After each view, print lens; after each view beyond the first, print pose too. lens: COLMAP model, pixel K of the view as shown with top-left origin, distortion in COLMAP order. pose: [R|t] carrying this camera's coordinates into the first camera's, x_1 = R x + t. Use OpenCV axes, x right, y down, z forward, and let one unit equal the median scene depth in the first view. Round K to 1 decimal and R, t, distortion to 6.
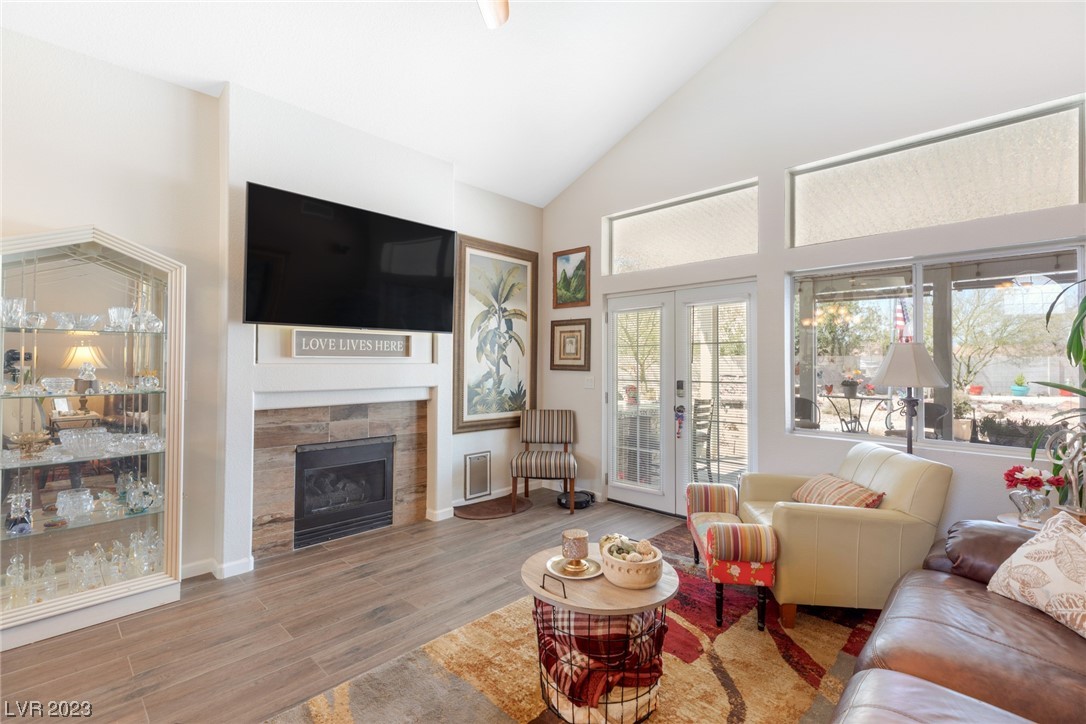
lens RADIAL K [[486.4, 0, 546.6], [0, 486.4, 355.8], [0, 0, 1]] dist [0.001597, 0.000109]
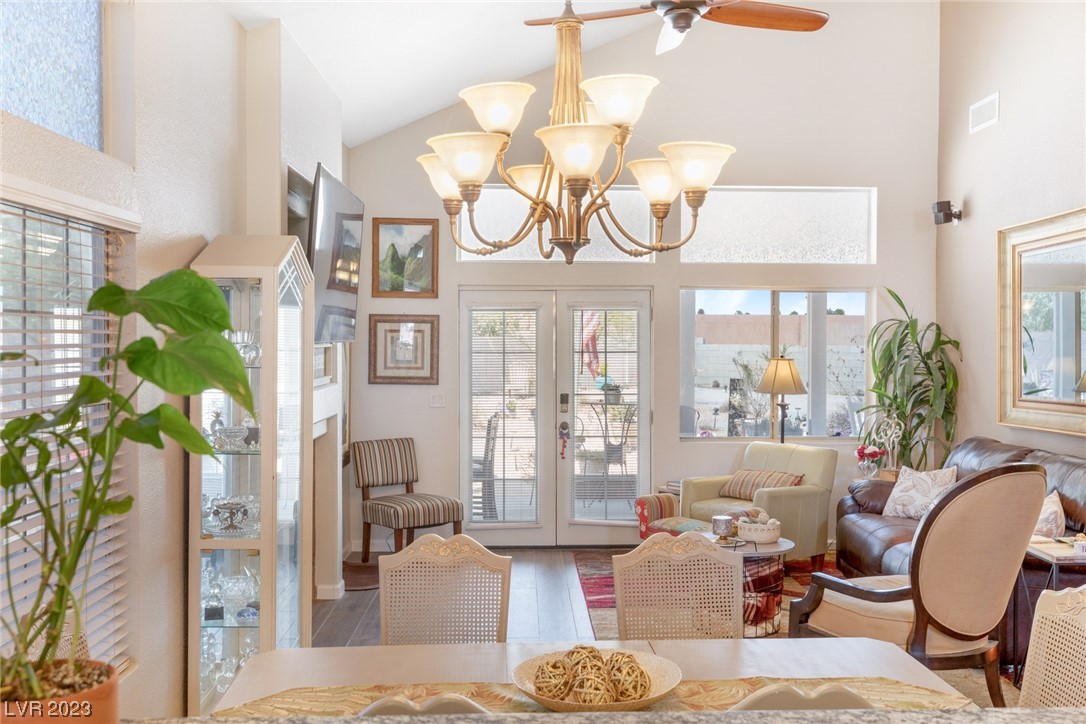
lens RADIAL K [[1062.6, 0, 547.4], [0, 1062.6, 356.0], [0, 0, 1]] dist [0.004373, 0.012615]
pose [[0.700305, -0.013384, 0.713718, -1.014398], [-0.011369, 0.999488, 0.029898, -0.067487], [-0.713753, -0.029052, 0.699795, -0.291831]]
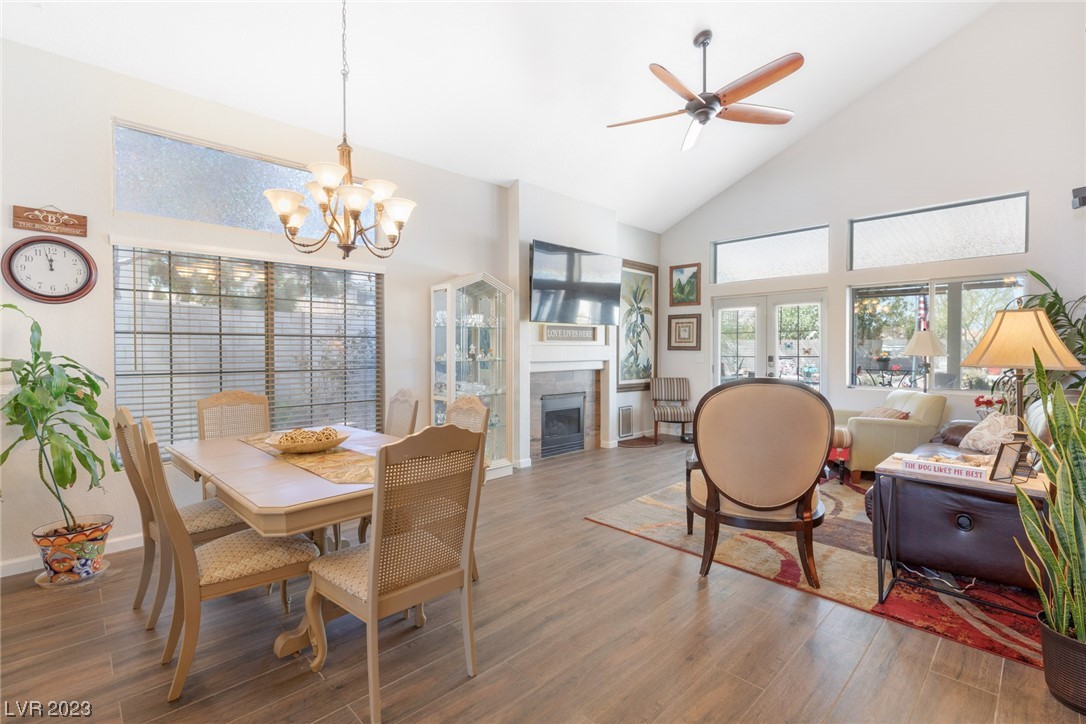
lens RADIAL K [[489.2, 0, 545.9], [0, 489.2, 356.2], [0, 0, 1]] dist [0.000259, 0.000401]
pose [[0.999493, -0.004696, -0.031498, -0.335300], [0.005622, 0.999553, 0.029350, 0.003494], [0.031346, -0.029512, 0.999073, -0.477559]]
